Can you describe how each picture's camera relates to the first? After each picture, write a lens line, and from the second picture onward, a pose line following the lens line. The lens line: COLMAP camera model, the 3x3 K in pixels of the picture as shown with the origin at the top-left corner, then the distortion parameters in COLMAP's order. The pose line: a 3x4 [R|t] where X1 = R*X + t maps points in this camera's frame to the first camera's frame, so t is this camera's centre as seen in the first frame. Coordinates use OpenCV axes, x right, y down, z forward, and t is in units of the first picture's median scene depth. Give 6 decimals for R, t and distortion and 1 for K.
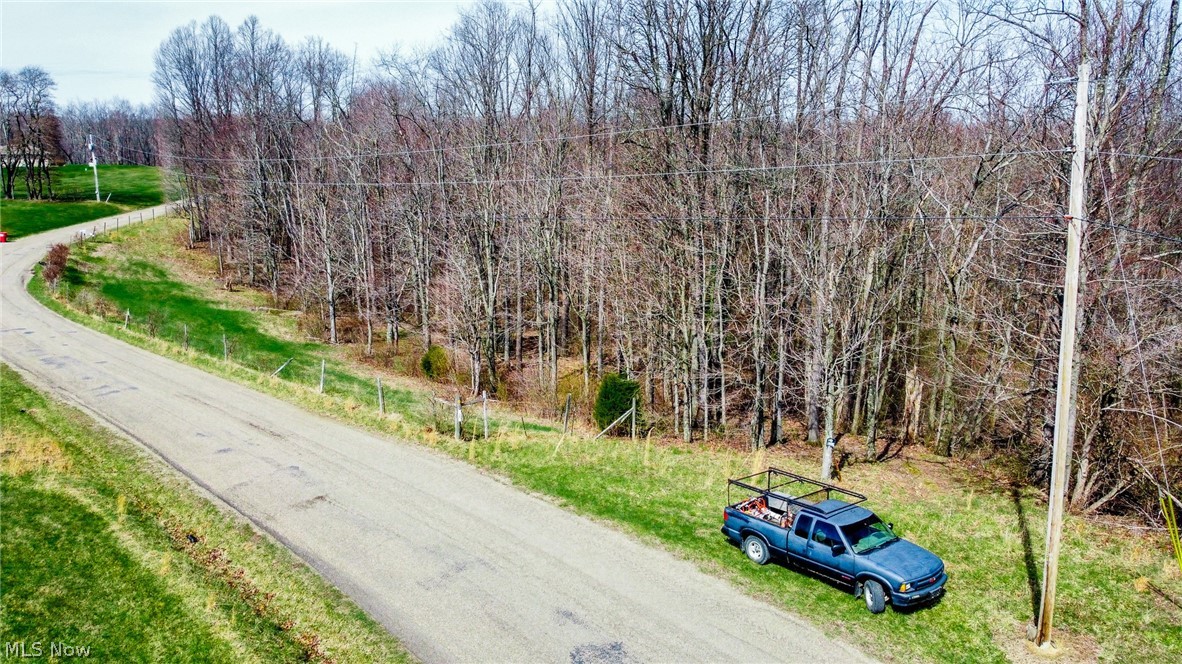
lens RADIAL K [[886.1, 0, 590.2], [0, 886.1, 333.0], [0, 0, 1]] dist [-0.005544, 0.000339]
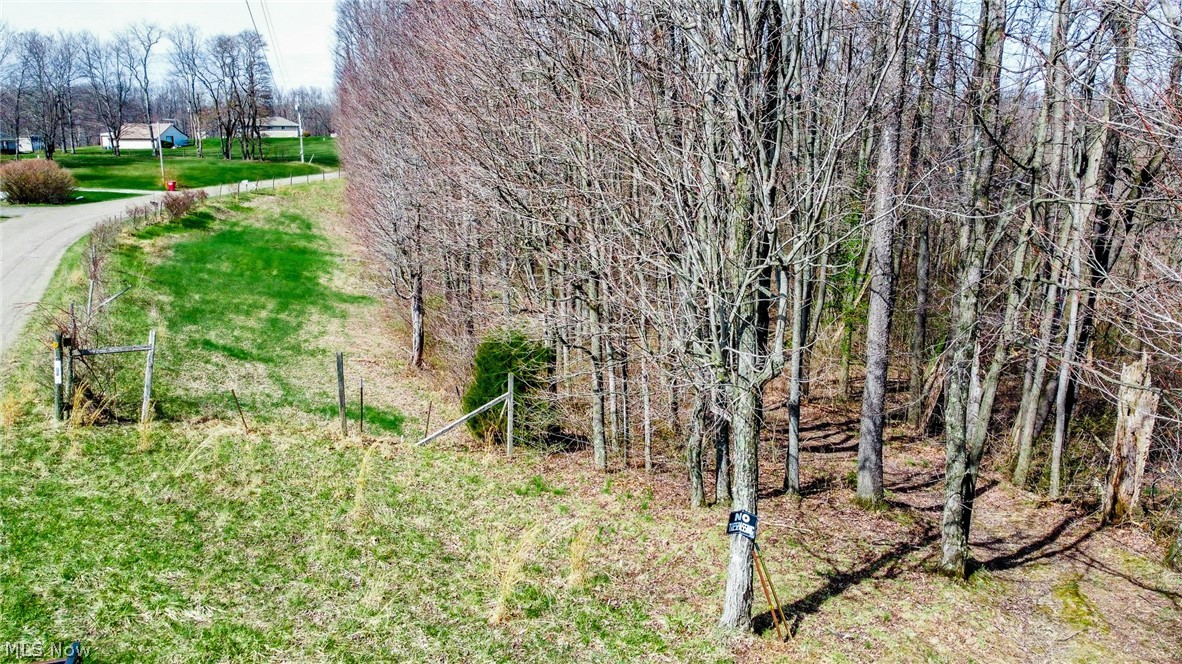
lens RADIAL K [[886.1, 0, 591.9], [0, 886.1, 332.8], [0, 0, 1]] dist [-0.005544, 0.000339]
pose [[0.957193, 0.063031, -0.282505, 0.222578], [-0.061359, 0.998006, 0.014772, 0.036776], [0.282873, 0.003194, 0.959152, 0.484187]]
